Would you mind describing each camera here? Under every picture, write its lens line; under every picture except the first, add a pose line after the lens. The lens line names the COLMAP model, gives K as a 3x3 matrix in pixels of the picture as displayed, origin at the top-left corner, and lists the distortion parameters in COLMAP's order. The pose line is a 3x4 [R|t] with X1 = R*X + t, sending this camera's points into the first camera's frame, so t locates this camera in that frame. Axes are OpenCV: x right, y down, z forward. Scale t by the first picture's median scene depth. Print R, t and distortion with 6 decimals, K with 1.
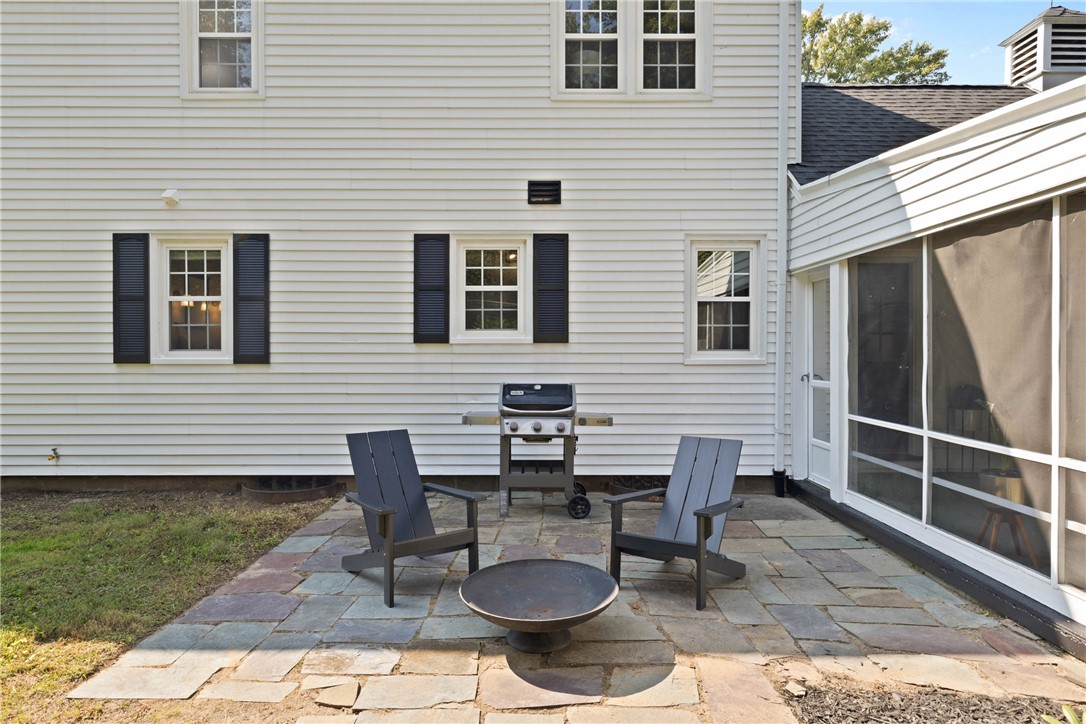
lens RADIAL K [[654.8, 0, 541.1], [0, 654.8, 353.2], [0, 0, 1]] dist [-0.002430, 0.005144]
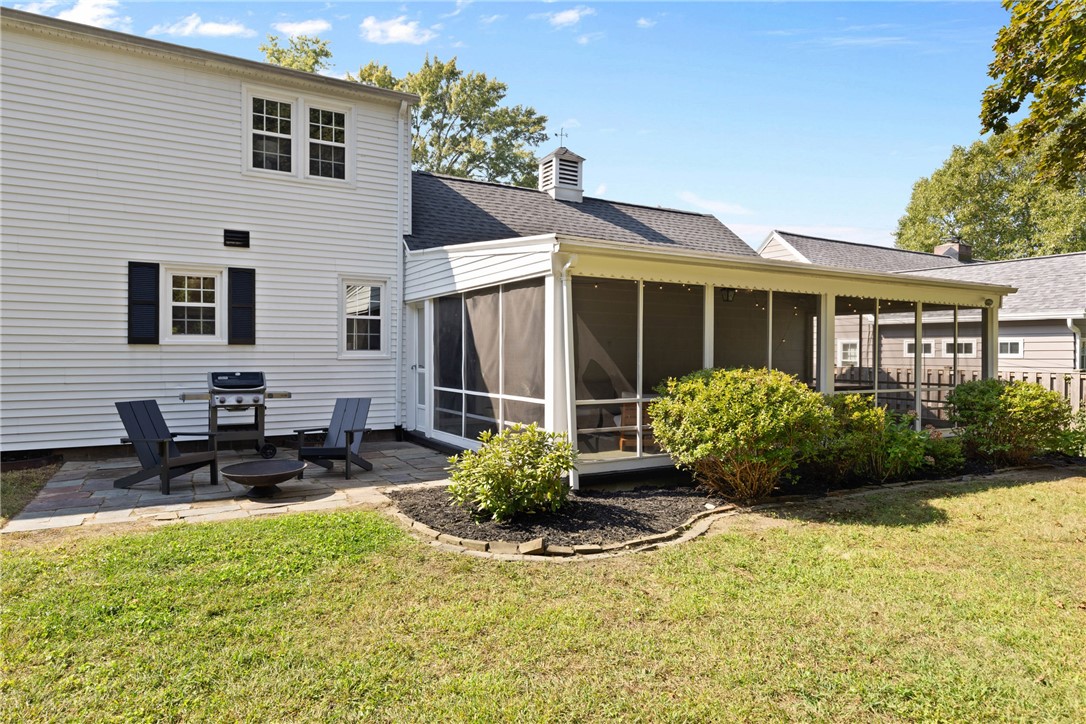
lens RADIAL K [[654.8, 0, 543.1], [0, 654.8, 356.9], [0, 0, 1]] dist [-0.002430, 0.005144]
pose [[0.865247, -0.000955, 0.501345, -0.131904], [0.001150, 0.999999, -0.000080, 0.011761], [-0.501345, 0.000646, 0.865247, -0.560250]]
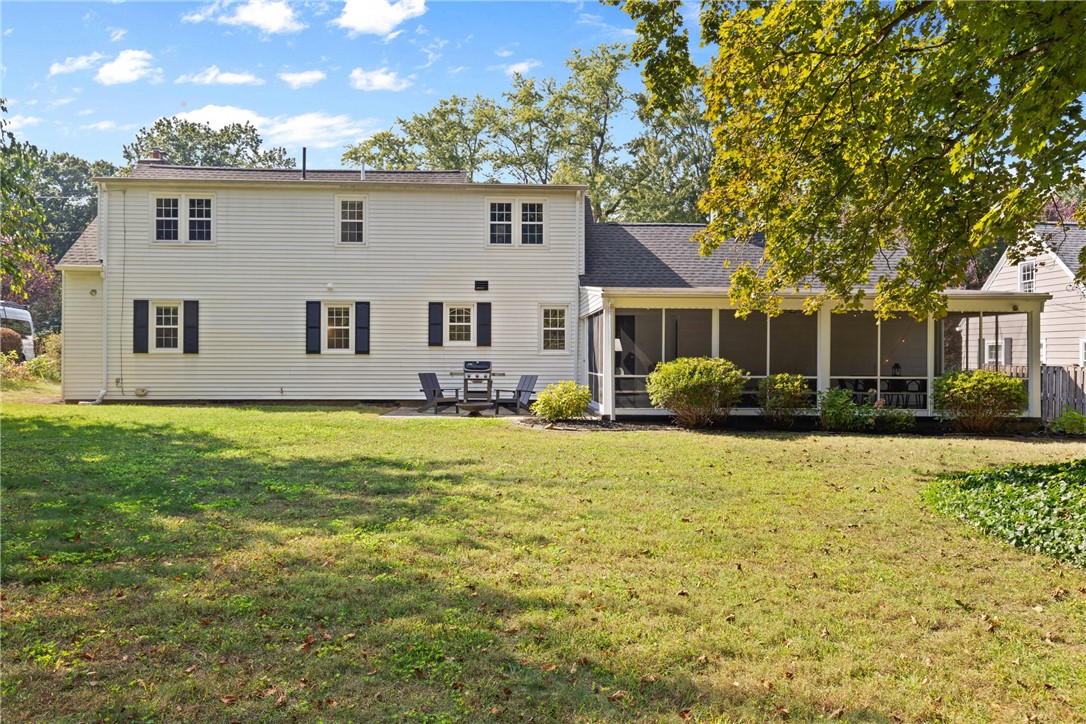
lens RADIAL K [[906.4, 0, 544.8], [0, 906.4, 356.8], [0, 0, 1]] dist [-0.010172, -0.002947]
pose [[0.999223, 0.003333, 0.039269, 0.110471], [-0.003089, 0.999975, -0.006283, 0.045097], [-0.039289, 0.006156, 0.999209, -2.435691]]
